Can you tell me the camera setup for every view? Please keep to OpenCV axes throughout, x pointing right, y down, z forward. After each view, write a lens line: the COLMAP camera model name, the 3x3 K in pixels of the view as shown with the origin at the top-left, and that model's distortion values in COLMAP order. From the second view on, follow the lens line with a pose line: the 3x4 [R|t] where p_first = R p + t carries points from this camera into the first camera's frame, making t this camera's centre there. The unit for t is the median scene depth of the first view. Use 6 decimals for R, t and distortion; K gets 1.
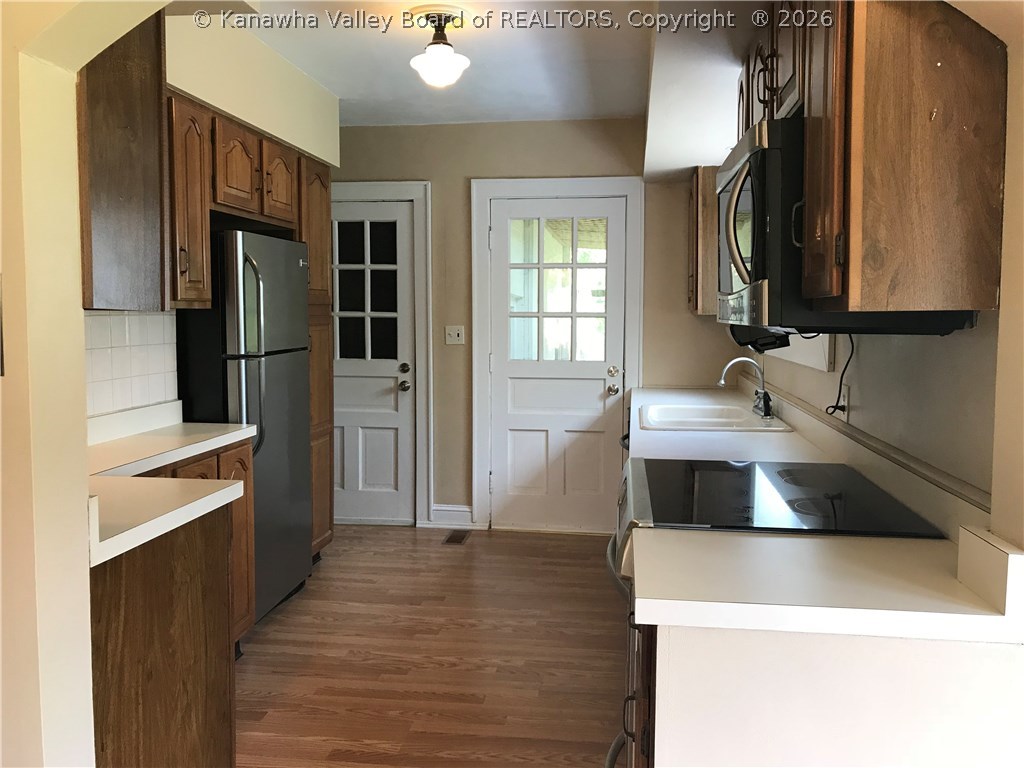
lens RADIAL K [[850.4, 0, 511.7], [0, 850.4, 378.1], [0, 0, 1]] dist [0.065250, -0.128026]
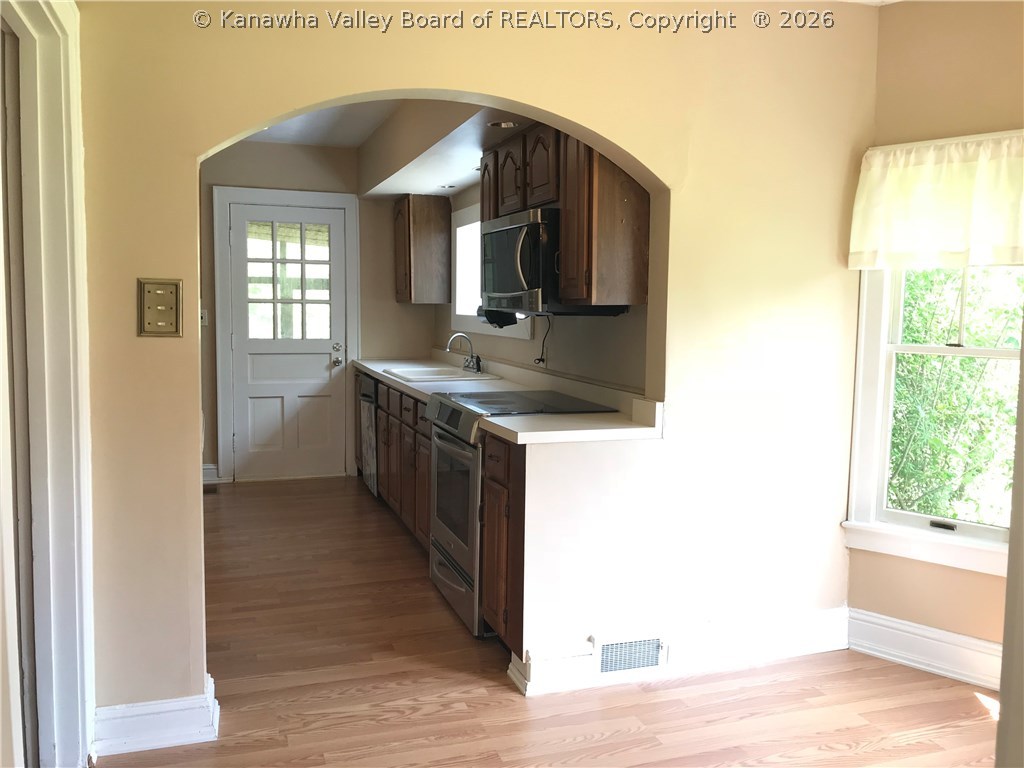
lens RADIAL K [[850.4, 0, 511.7], [0, 850.4, 378.1], [0, 0, 1]] dist [0.065250, -0.128026]
pose [[0.895741, -0.029379, 0.443604, -0.216234], [0.022135, 0.999524, 0.021501, 0.016927], [-0.444024, -0.009441, 0.895965, -0.251003]]
